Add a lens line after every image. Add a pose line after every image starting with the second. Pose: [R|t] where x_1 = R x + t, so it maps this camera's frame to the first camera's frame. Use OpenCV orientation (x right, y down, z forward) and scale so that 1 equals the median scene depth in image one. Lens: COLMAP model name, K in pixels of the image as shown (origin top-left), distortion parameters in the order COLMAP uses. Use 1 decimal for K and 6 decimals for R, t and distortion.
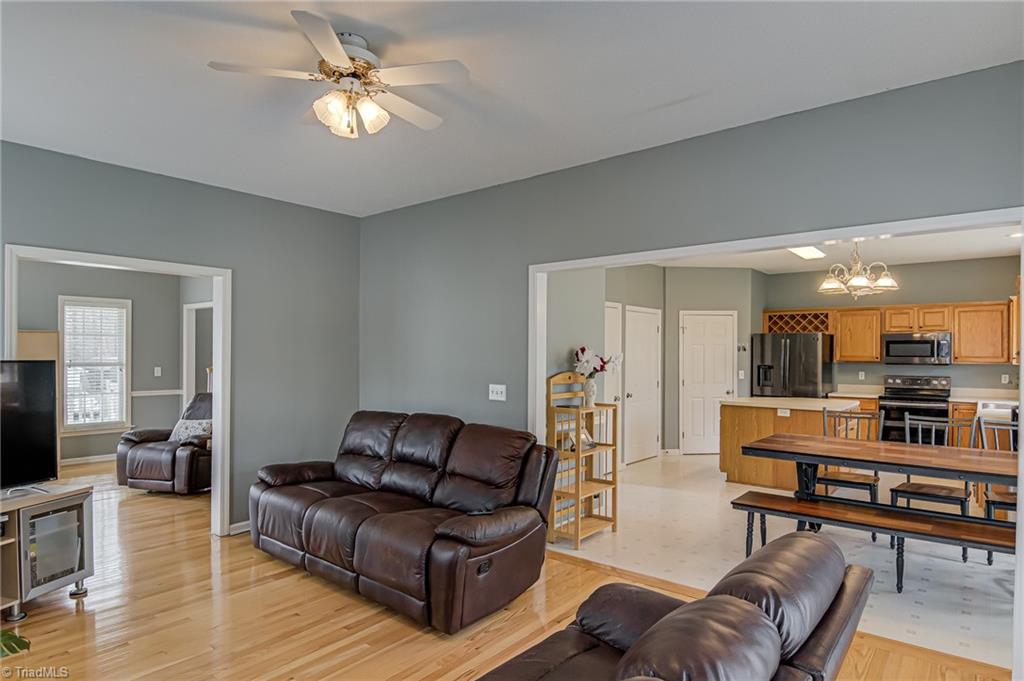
lens RADIAL K [[553.9, 0, 511.2], [0, 553.9, 356.3], [0, 0, 1]] dist [-0.015822, -0.003343]
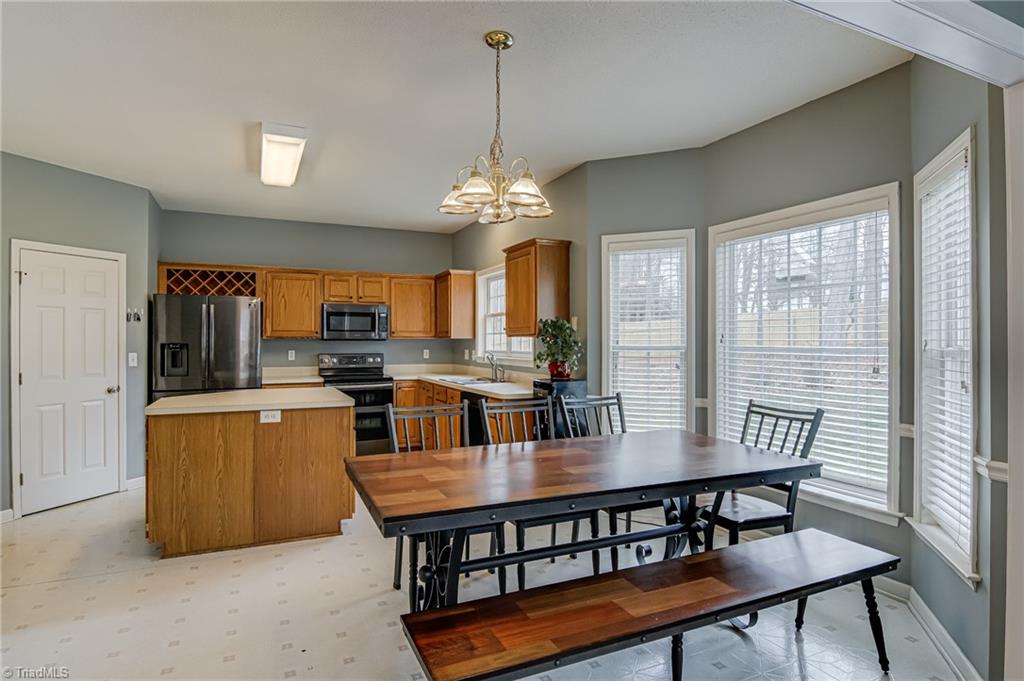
lens RADIAL K [[576.7, 0, 519.5], [0, 576.7, 333.3], [0, 0, 1]] dist [0.002777, -0.002888]
pose [[0.432786, 0.005419, 0.901481, 0.025611], [0.004855, 0.999953, -0.008341, 0.012040], [-0.901484, 0.007987, 0.432739, 0.350522]]
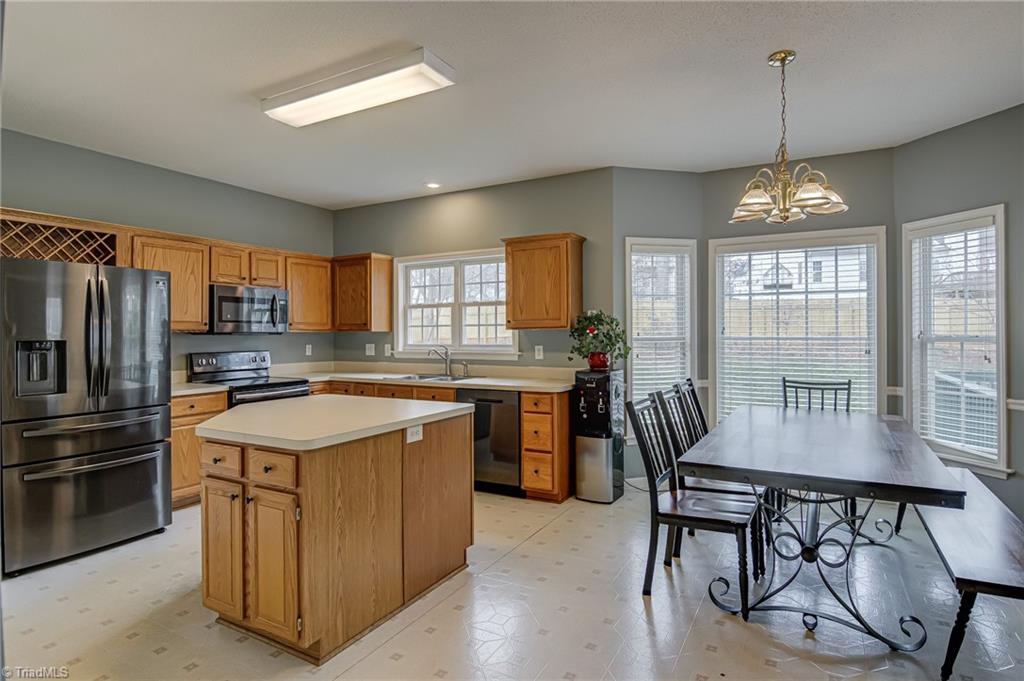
lens RADIAL K [[544.4, 0, 512.5], [0, 544.4, 330.6], [0, 0, 1]] dist [0.000965, -0.010953]
pose [[-0.189906, -0.000595, 0.981802, 0.018178], [0.006516, 0.999977, 0.001866, 0.010803], [-0.981781, 0.006752, -0.189898, 0.763855]]
